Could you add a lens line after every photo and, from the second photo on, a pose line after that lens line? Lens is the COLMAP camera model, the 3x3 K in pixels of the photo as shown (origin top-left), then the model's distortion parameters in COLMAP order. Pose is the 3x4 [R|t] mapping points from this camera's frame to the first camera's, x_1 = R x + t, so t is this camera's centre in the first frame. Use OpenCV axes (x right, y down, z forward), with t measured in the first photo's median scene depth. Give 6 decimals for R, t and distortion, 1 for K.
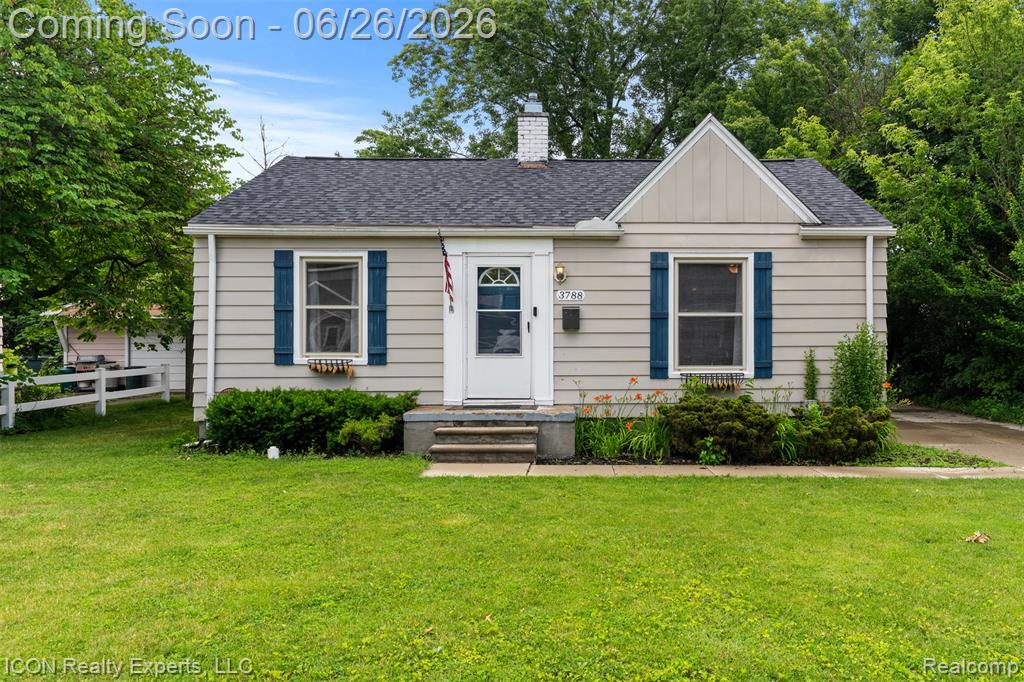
lens RADIAL K [[757.9, 0, 606.5], [0, 757.9, 347.1], [0, 0, 1]] dist [-0.004085, -0.005380]
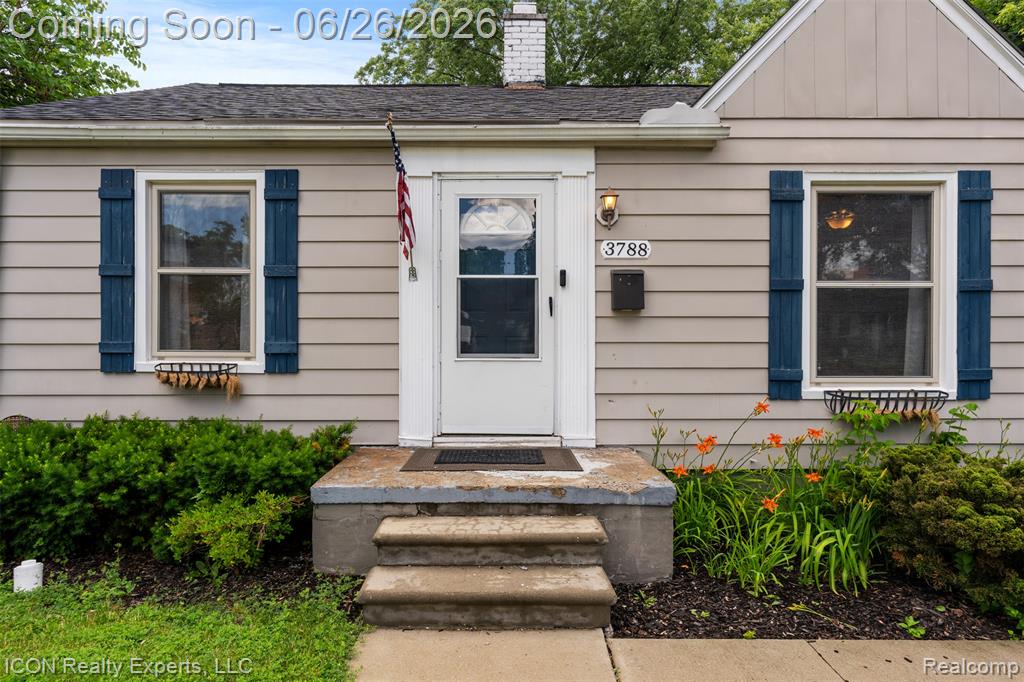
lens RADIAL K [[590.4, 0, 507.6], [0, 590.4, 332.0], [0, 0, 1]] dist [0.000649, -0.002661]
pose [[0.999142, 0.002420, -0.041349, -0.117270], [-0.002443, 0.999997, -0.000503, -0.007315], [0.041348, 0.000604, 0.999145, 0.569182]]
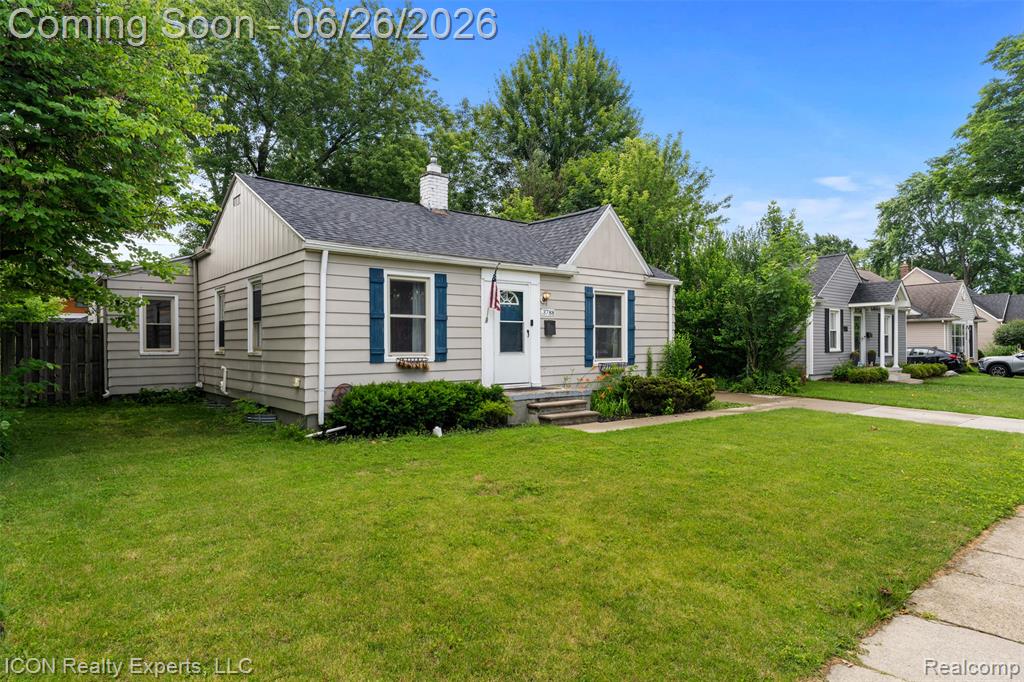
lens RADIAL K [[590.4, 0, 516.3], [0, 590.4, 339.4], [0, 0, 1]] dist [0.000649, -0.002661]
pose [[0.791548, 0.002456, 0.611102, -0.817343], [0.004403, 0.999943, -0.009721, -0.004027], [-0.611091, 0.010385, 0.791492, 0.117873]]
